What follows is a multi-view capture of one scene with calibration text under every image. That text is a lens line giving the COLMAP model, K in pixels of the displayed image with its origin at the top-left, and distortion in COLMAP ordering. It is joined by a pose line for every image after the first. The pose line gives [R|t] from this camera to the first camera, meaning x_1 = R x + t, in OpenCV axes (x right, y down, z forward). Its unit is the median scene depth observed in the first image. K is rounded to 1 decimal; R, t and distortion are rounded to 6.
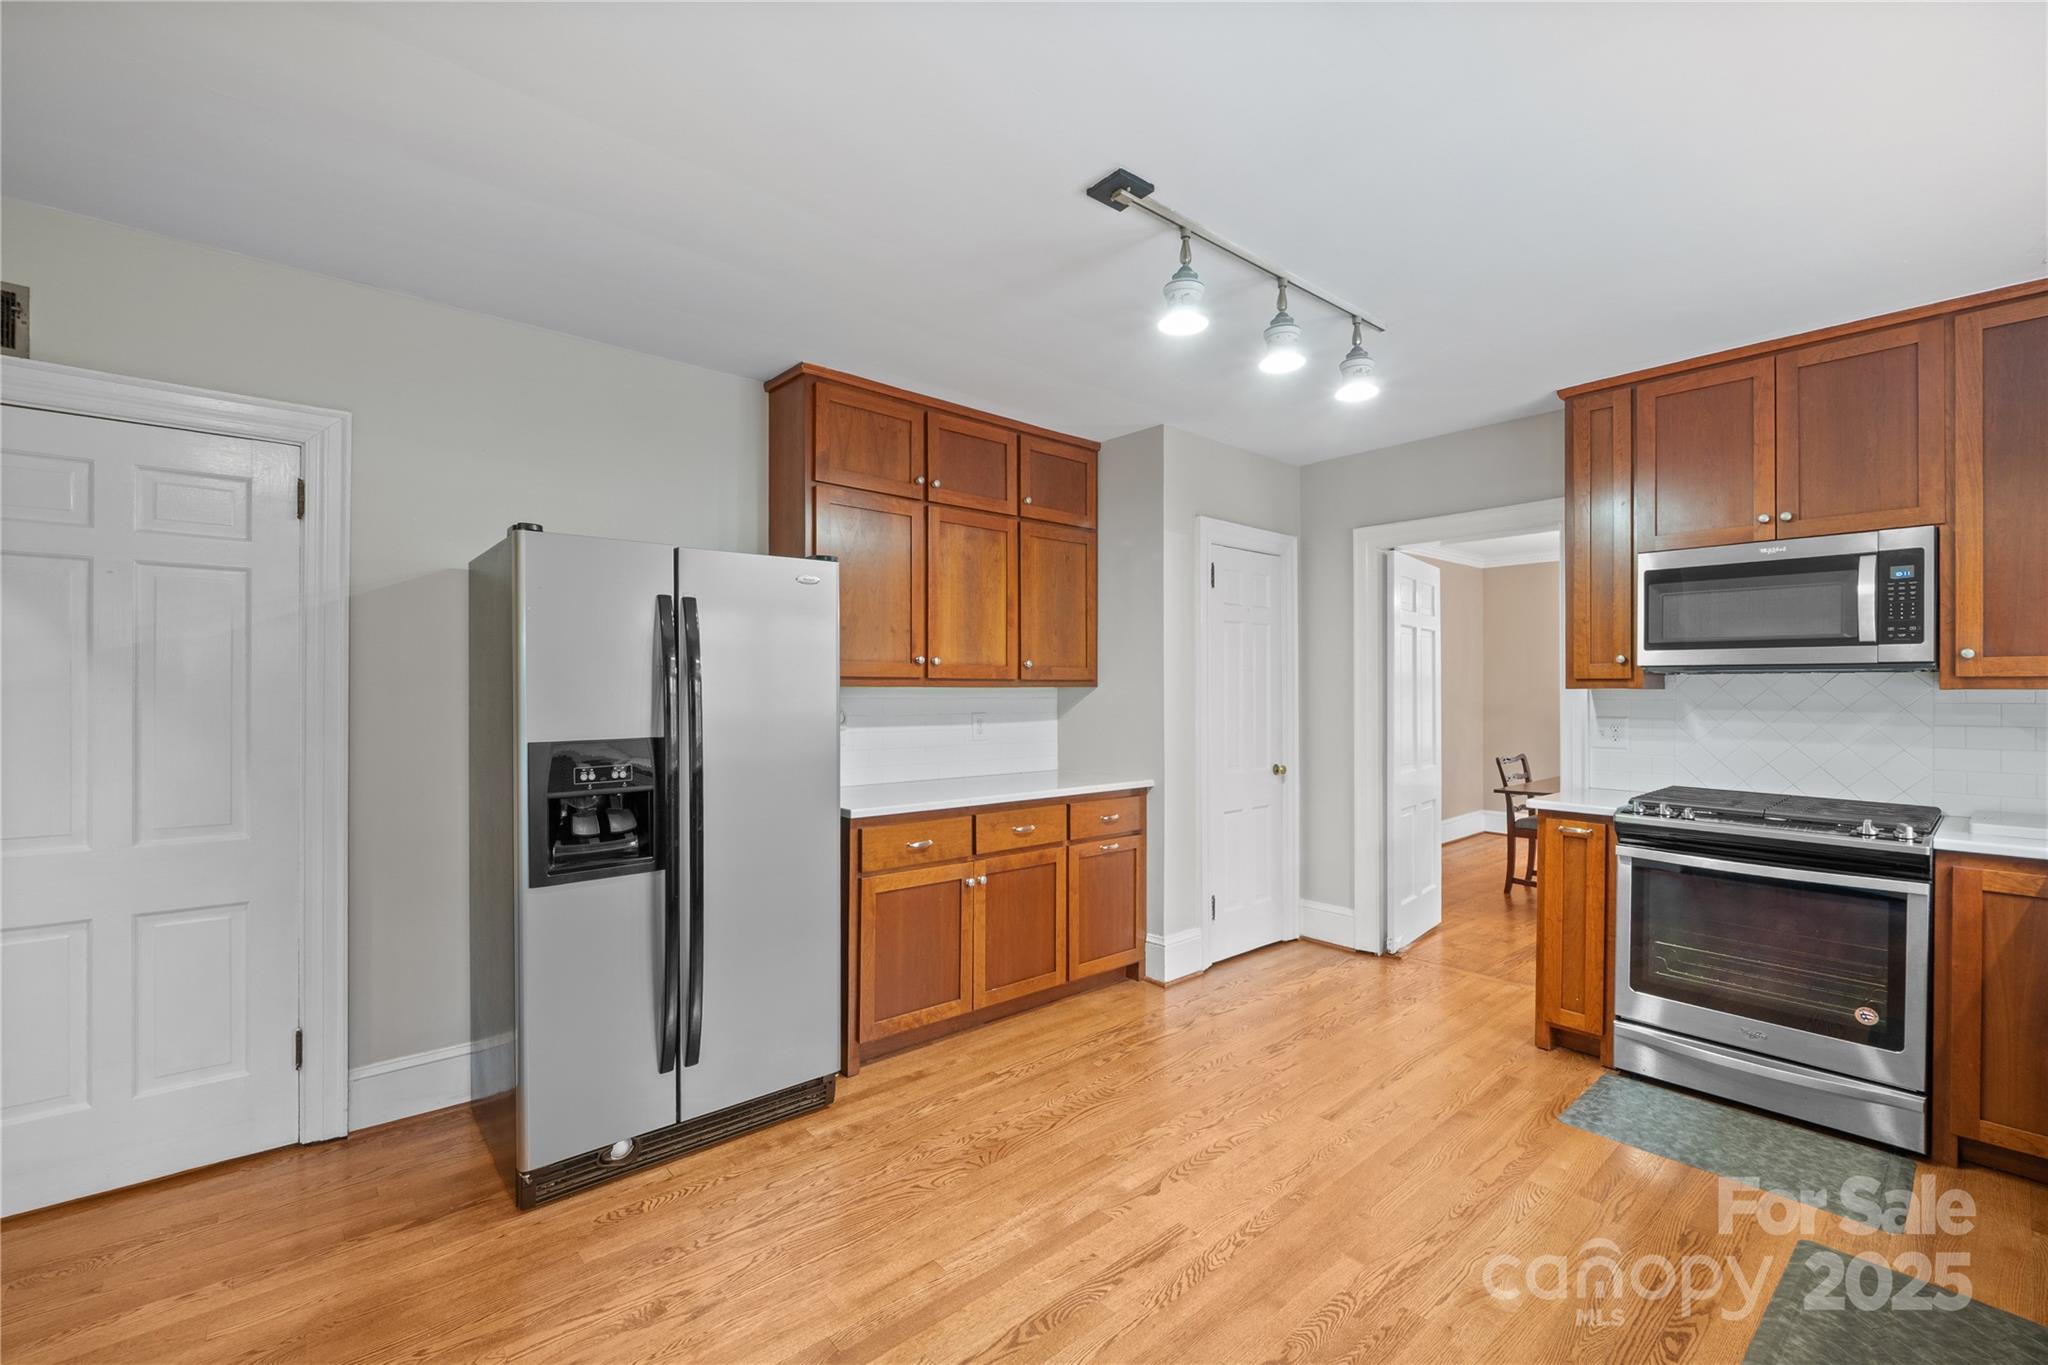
lens RADIAL K [[862.8, 0, 1011.7], [0, 862.8, 686.6], [0, 0, 1]] dist [-0.006865, -0.000789]
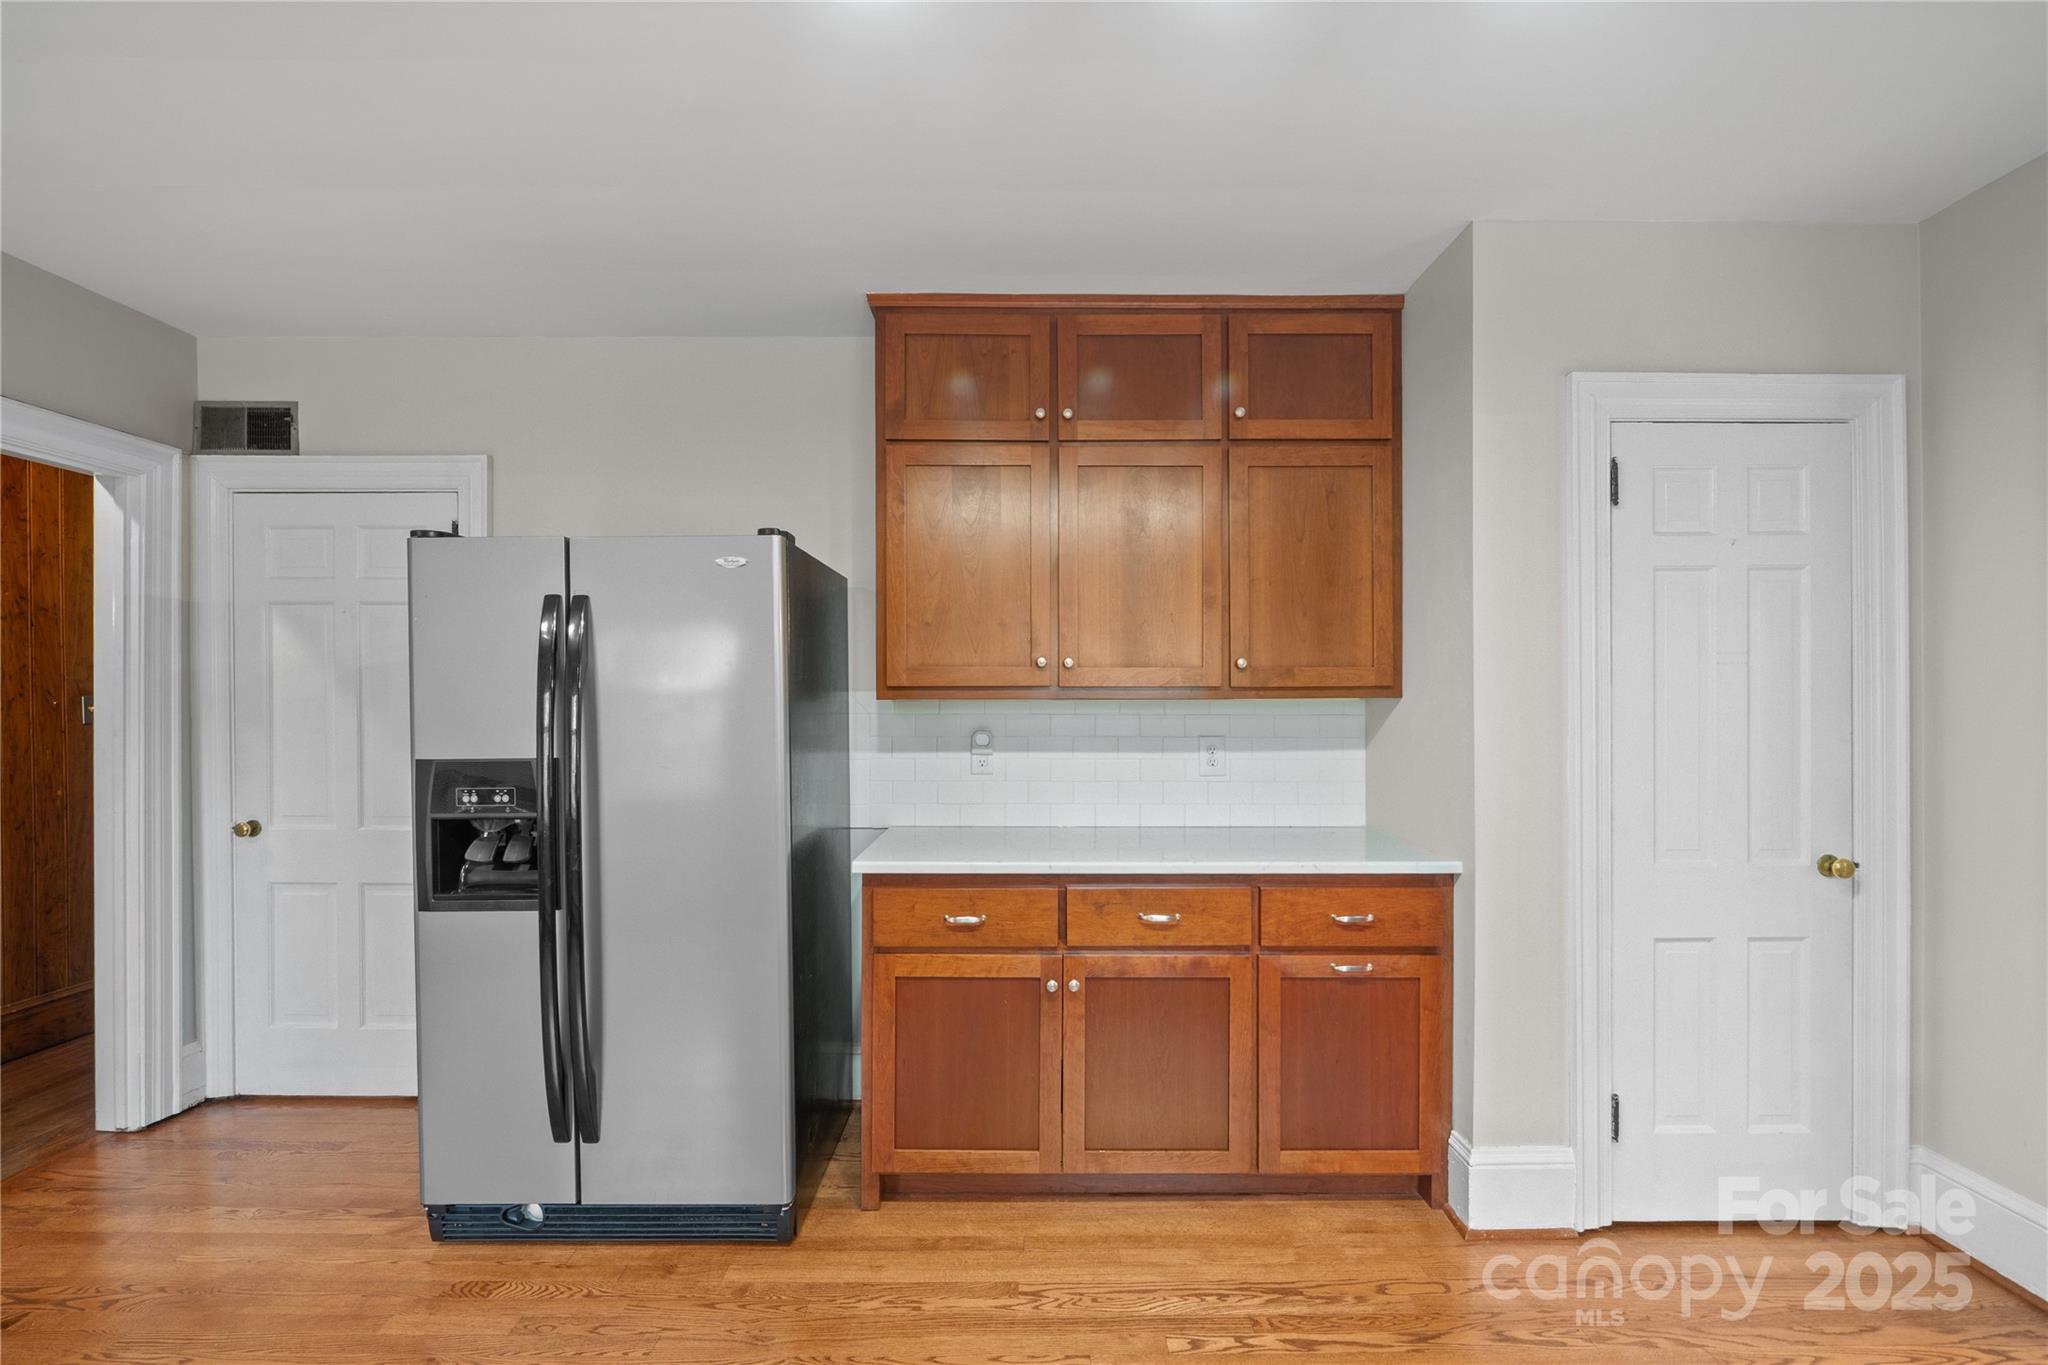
lens RADIAL K [[862.8, 0, 1053.3], [0, 862.8, 706.2], [0, 0, 1]] dist [-0.006865, -0.000789]
pose [[0.760831, -0.000146, -0.648950, 0.373574], [0.004875, 0.999973, 0.005490, 0.002485], [0.648932, -0.007340, 0.760811, 0.457408]]
